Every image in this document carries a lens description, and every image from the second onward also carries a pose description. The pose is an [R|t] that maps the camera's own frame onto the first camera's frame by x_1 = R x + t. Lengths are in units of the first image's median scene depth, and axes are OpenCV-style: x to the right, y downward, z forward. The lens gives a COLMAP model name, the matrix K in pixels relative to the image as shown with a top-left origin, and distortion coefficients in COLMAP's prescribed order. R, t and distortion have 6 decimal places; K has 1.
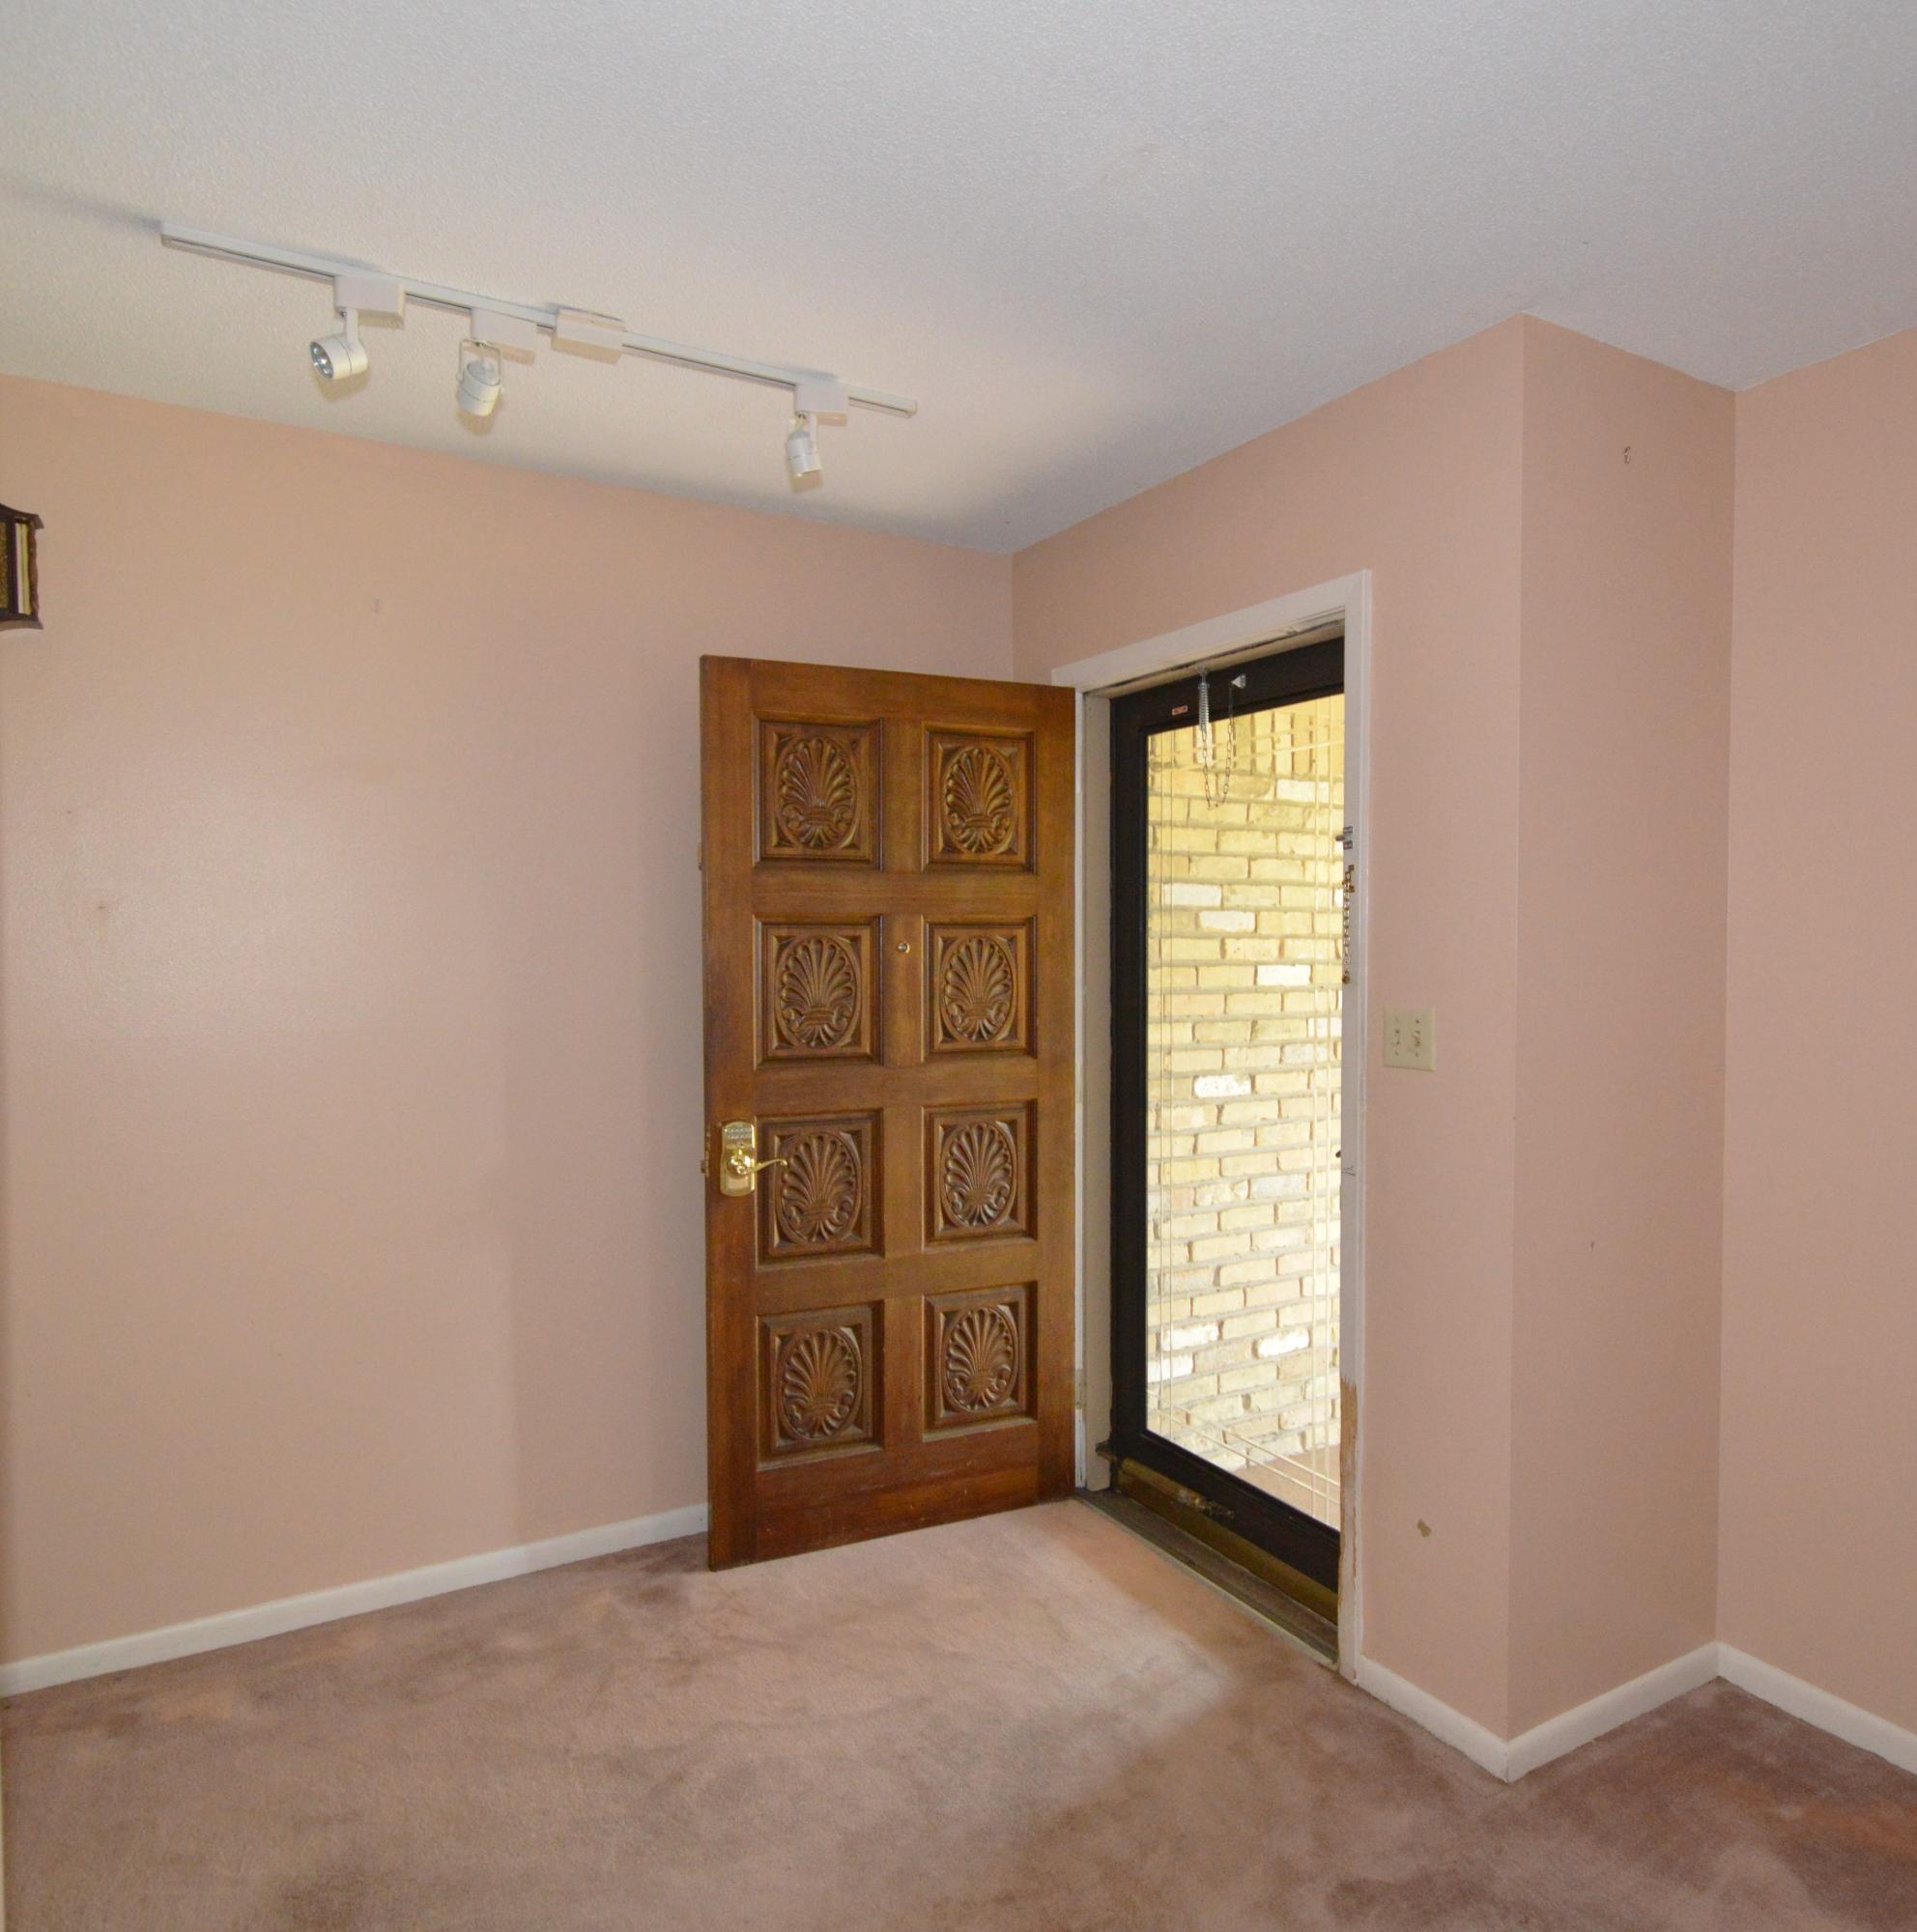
lens RADIAL K [[1315.5, 0, 956.7], [0, 1315.5, 970.3], [0, 0, 1]] dist [-0.007852, -0.000460]
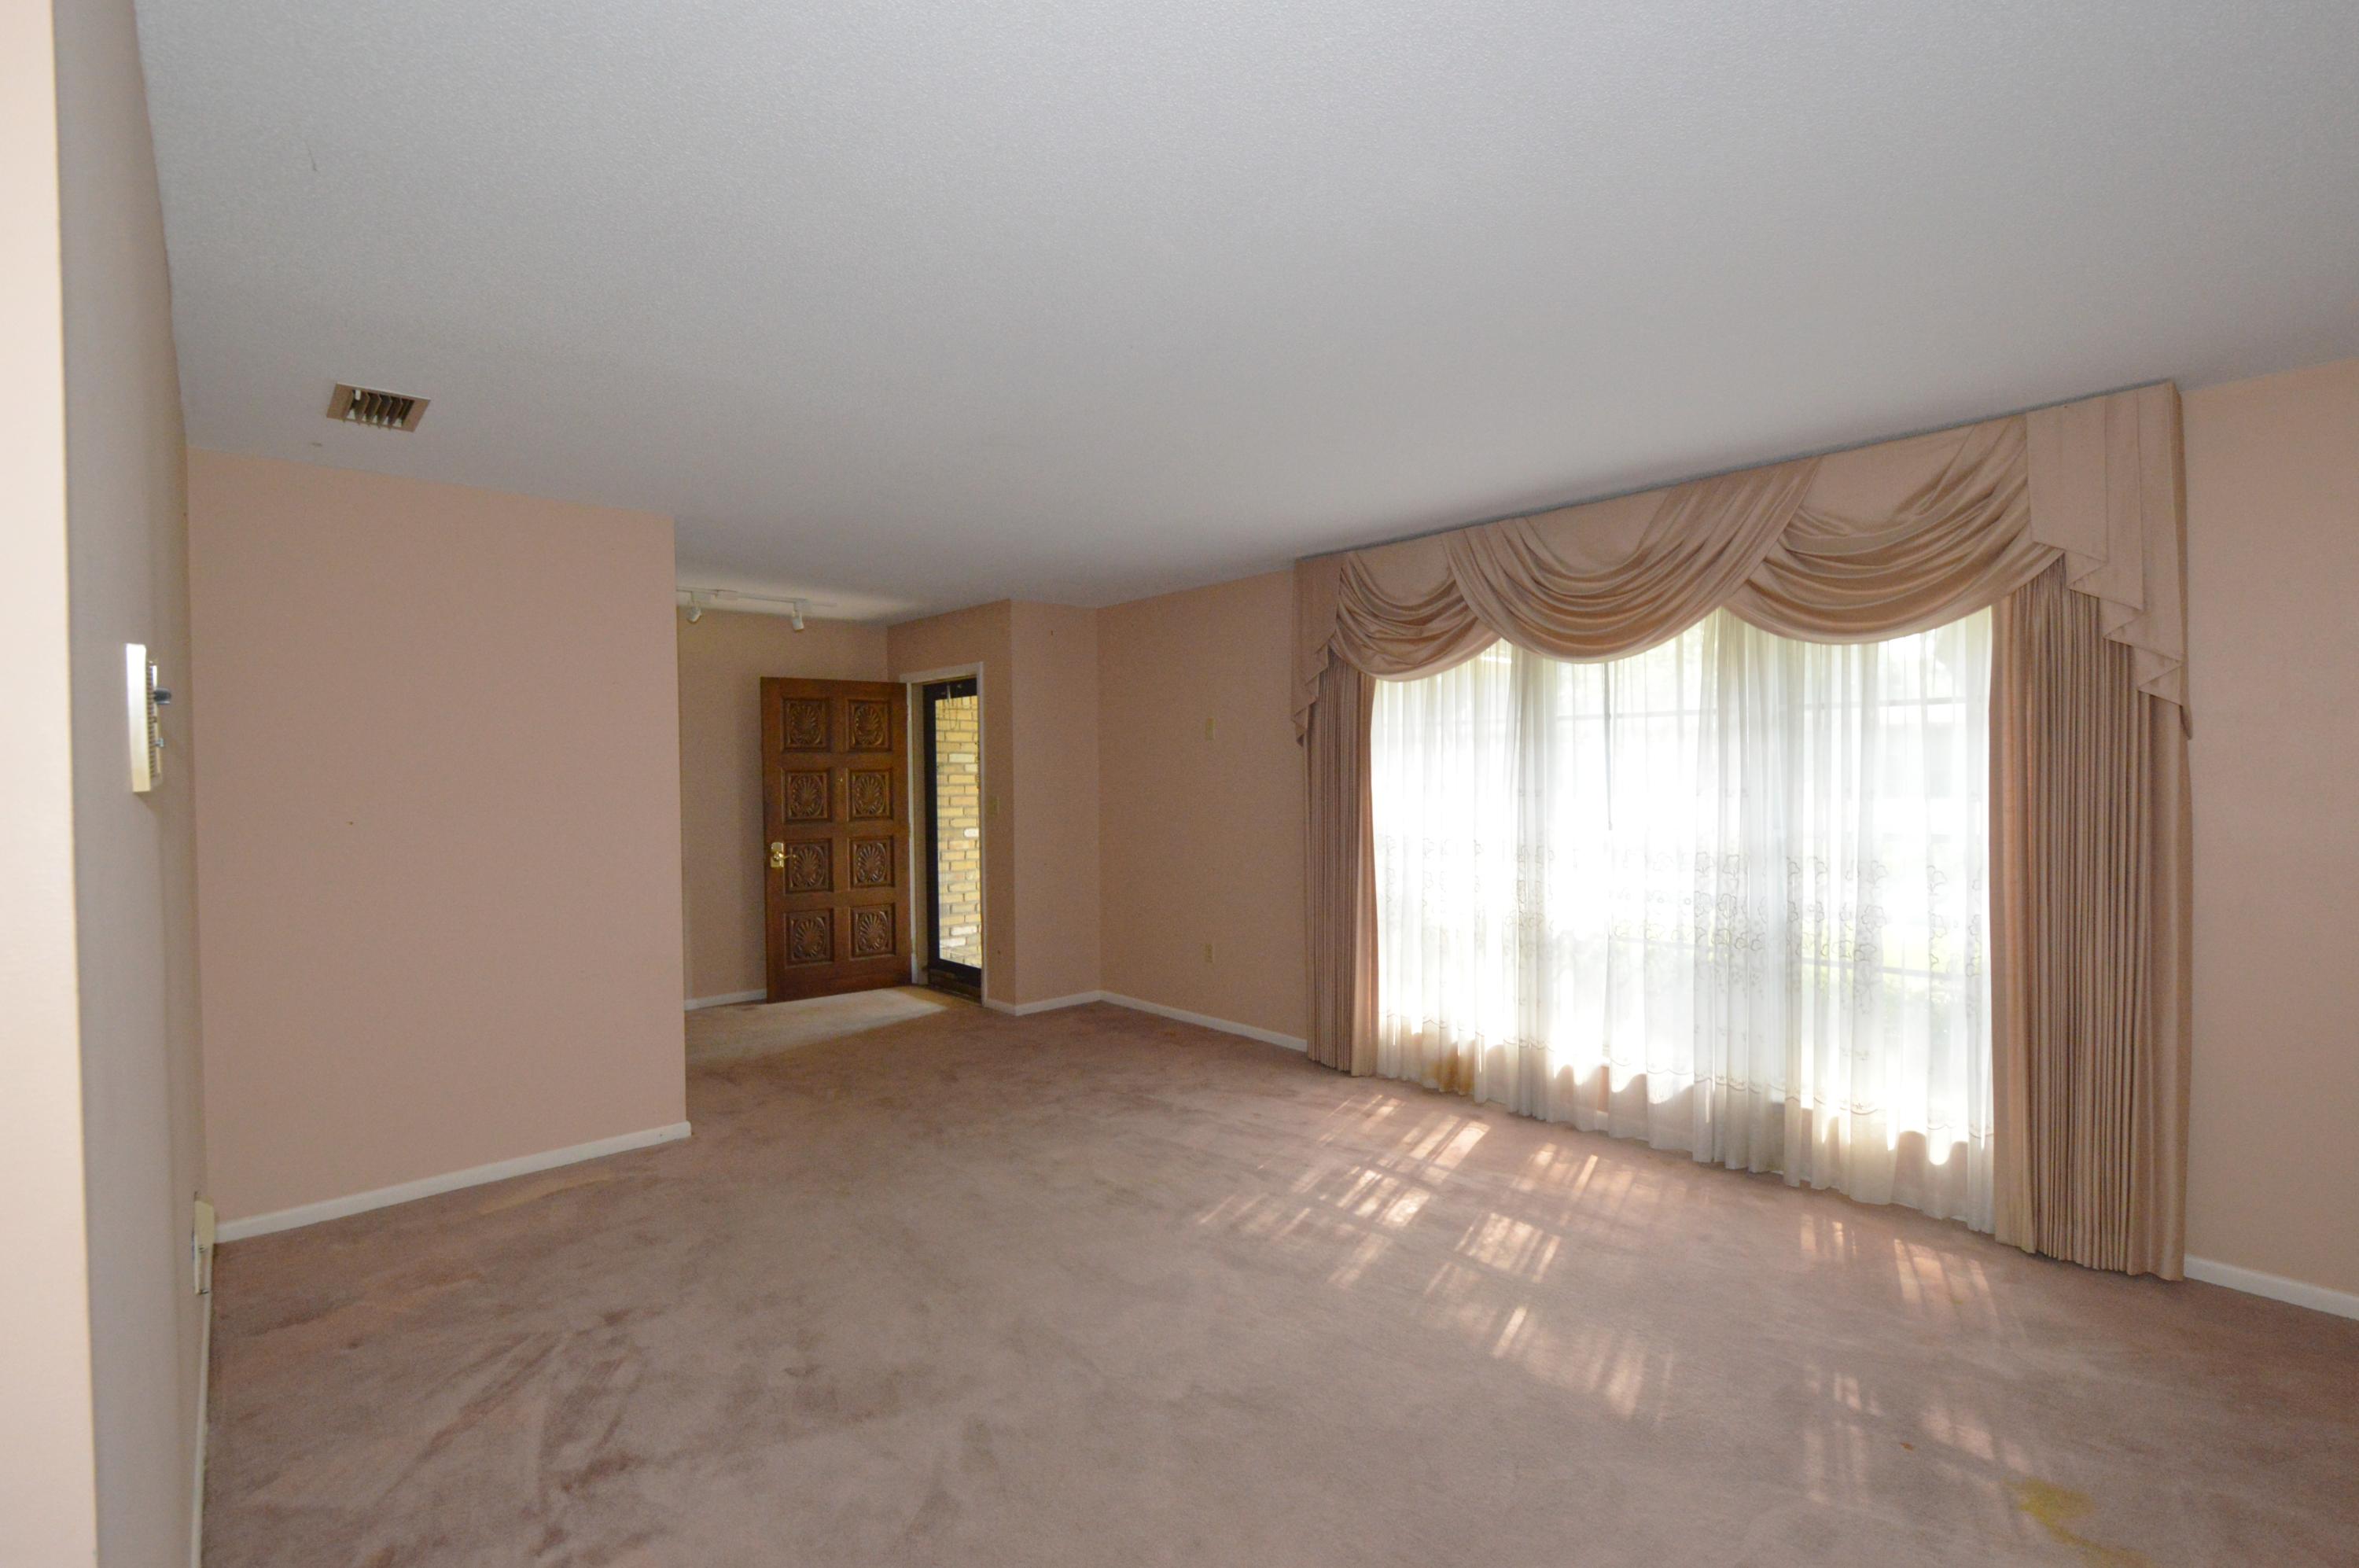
lens RADIAL K [[1060.0, 0, 1188.7], [0, 1060.0, 769.7], [0, 0, 1]] dist [-0.002963, -0.002071]
pose [[0.980077, -0.015086, 0.198045, 0.231796], [0.023025, 0.999018, -0.037847, 0.061727], [-0.197280, 0.041653, 0.979462, -1.291317]]
